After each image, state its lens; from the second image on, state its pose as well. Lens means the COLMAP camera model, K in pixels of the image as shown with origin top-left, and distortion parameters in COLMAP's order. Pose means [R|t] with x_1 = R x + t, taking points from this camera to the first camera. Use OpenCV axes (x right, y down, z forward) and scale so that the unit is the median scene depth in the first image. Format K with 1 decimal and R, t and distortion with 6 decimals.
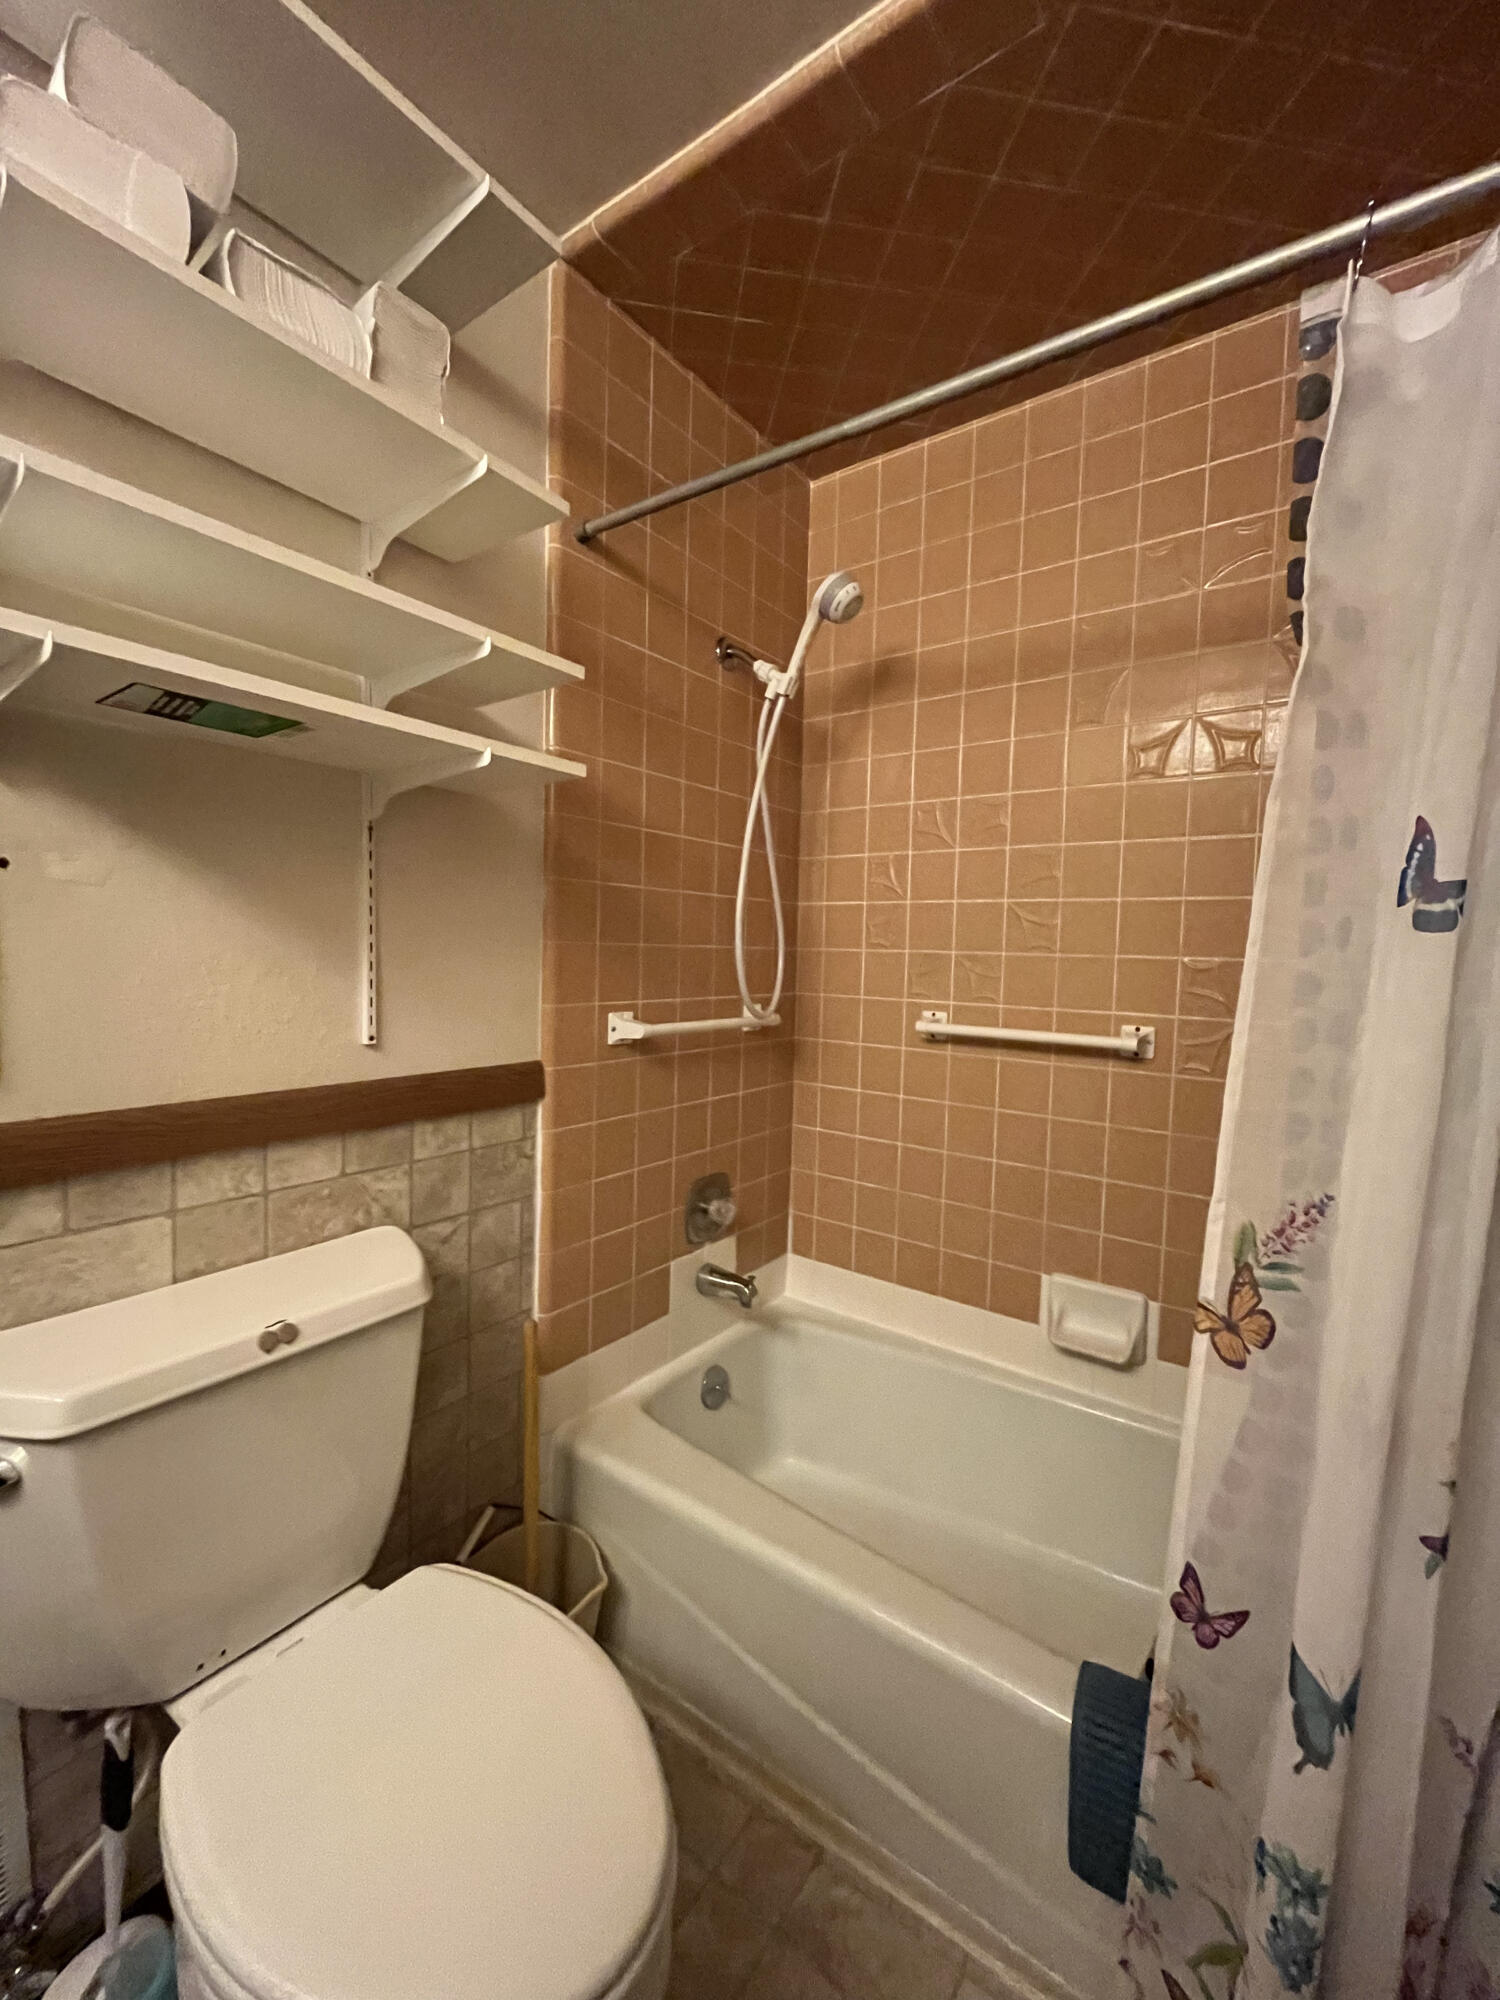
lens RADIAL K [[809.8, 0, 748.2], [0, 809.8, 1002.5], [0, 0, 1]] dist [-0.002720, 0.000020]
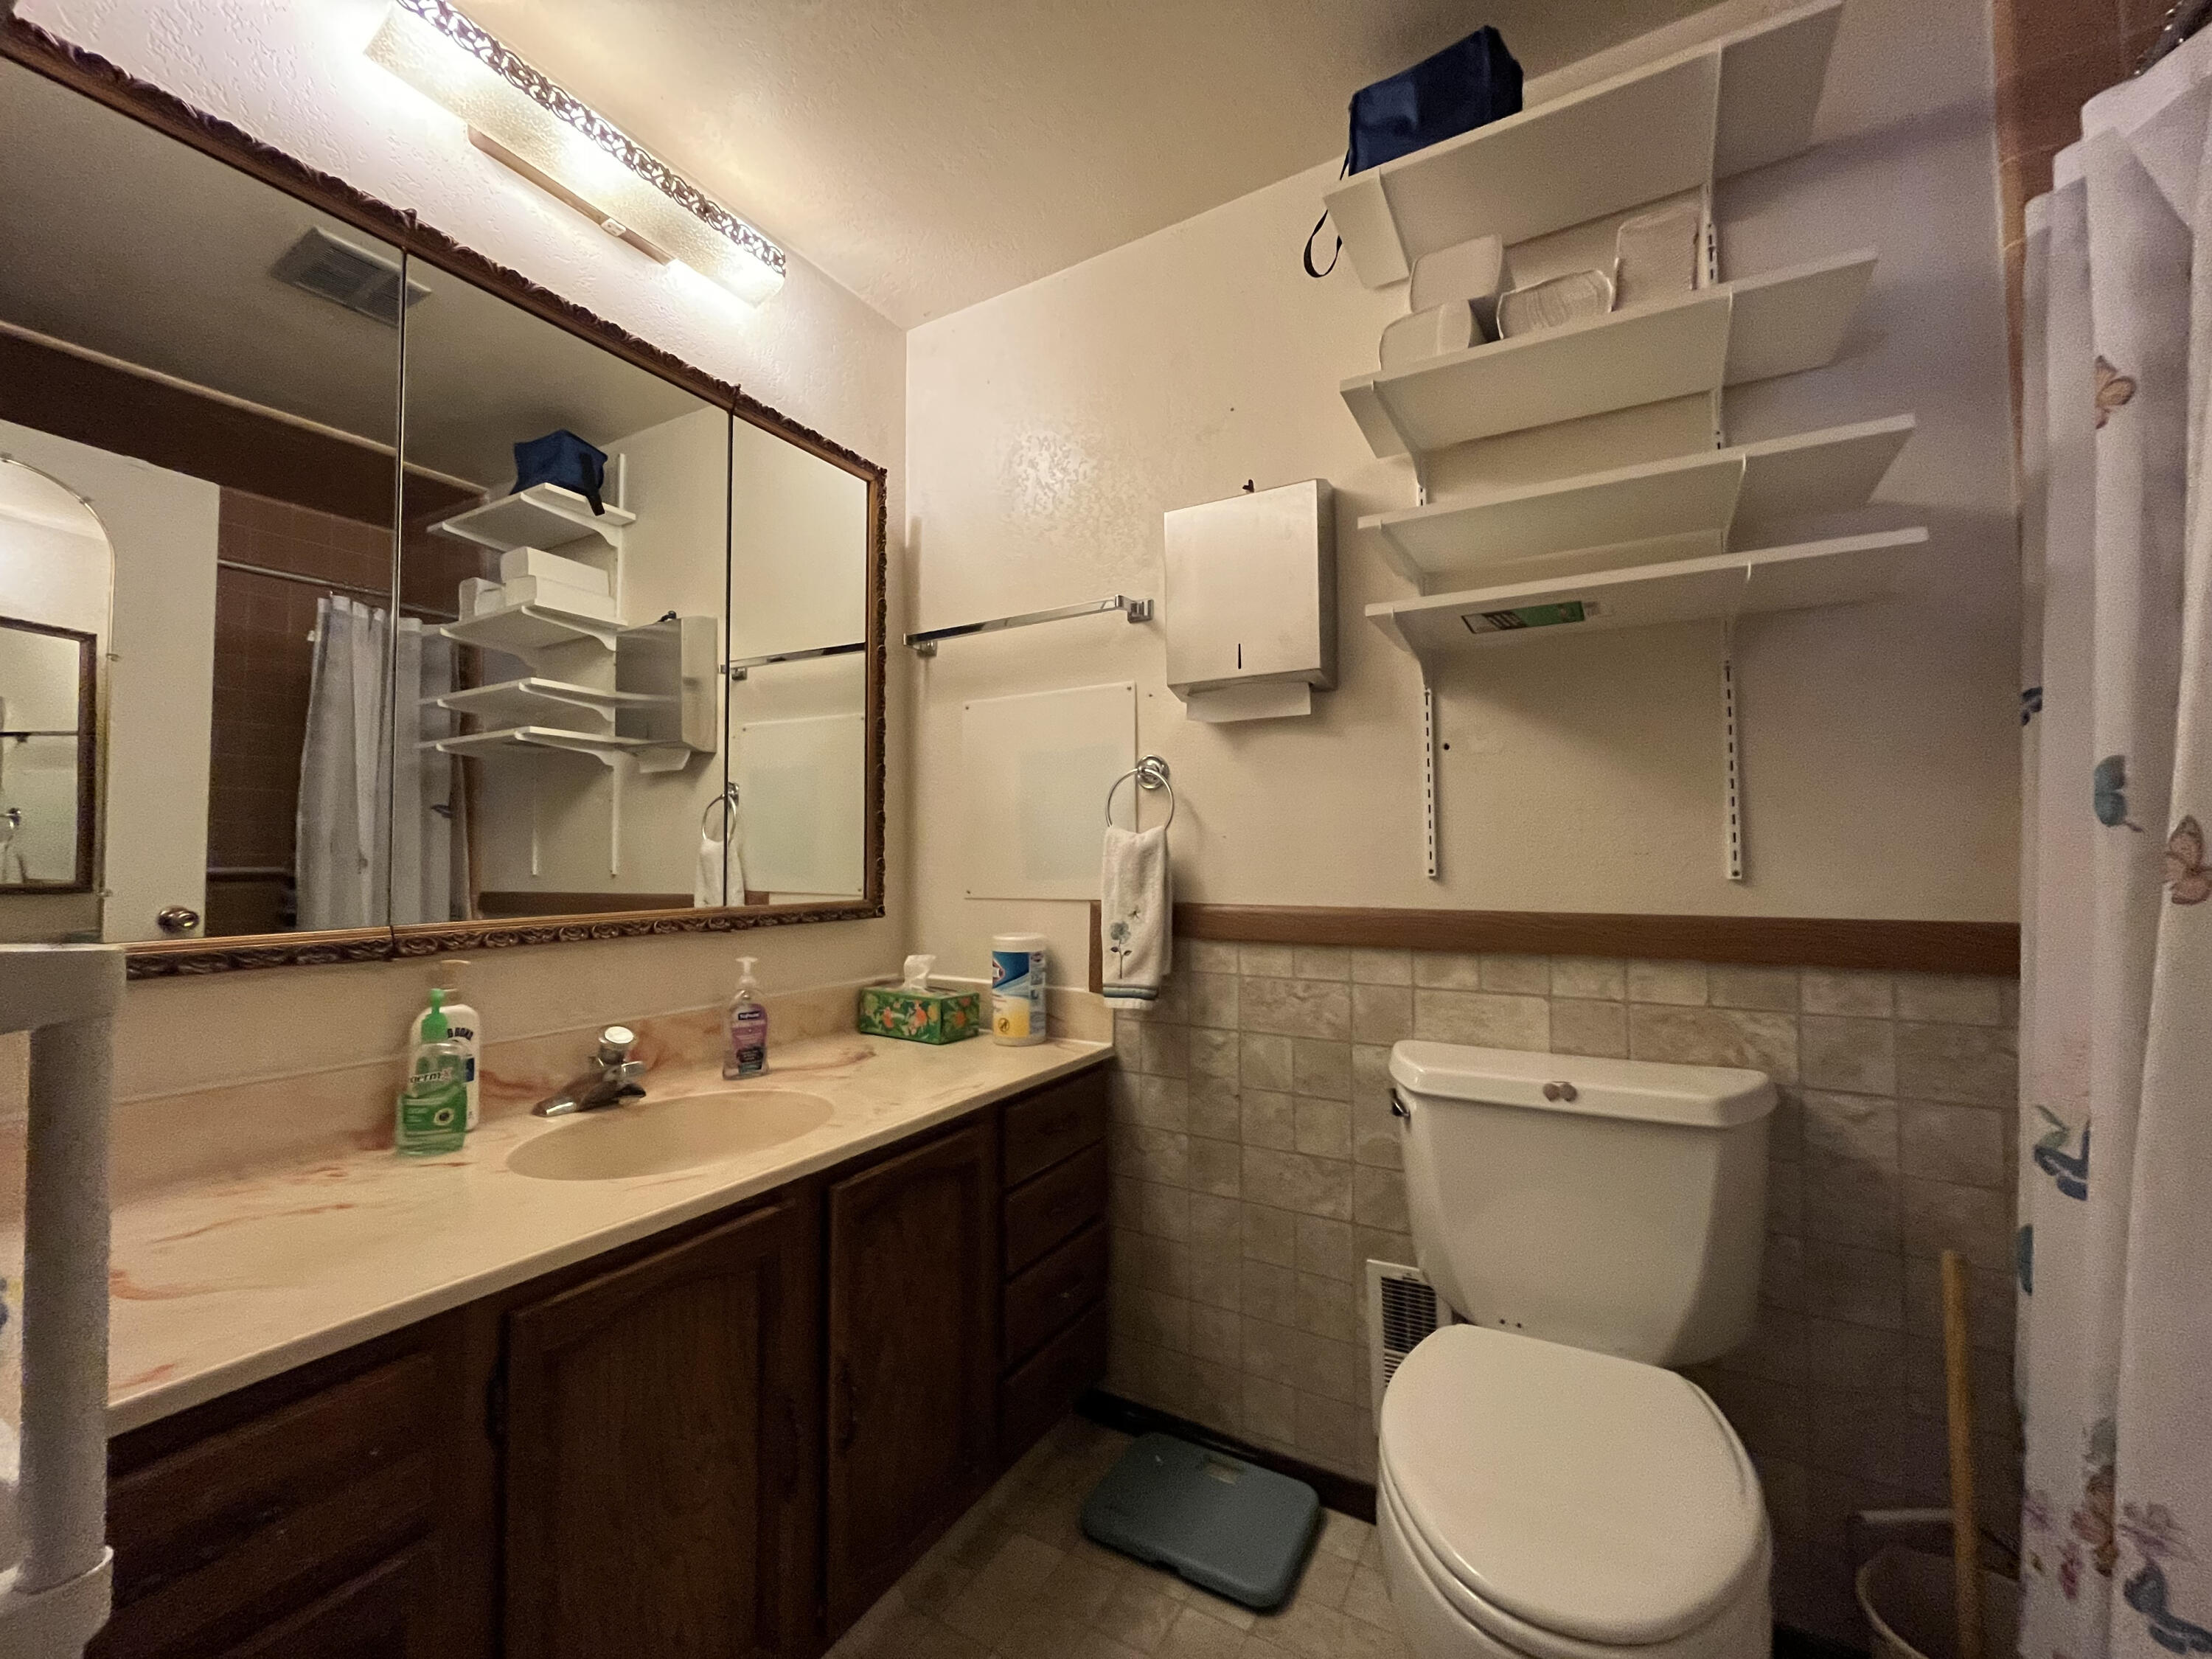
lens RADIAL K [[895.6, 0, 1104.4], [0, 895.6, 837.0], [0, 0, 1]] dist [-0.002720, 0.000020]
pose [[0.113594, -0.051352, -0.992199, 0.554480], [-0.054254, 0.996853, -0.057804, 0.106890], [0.992045, 0.060397, 0.110450, 0.098982]]
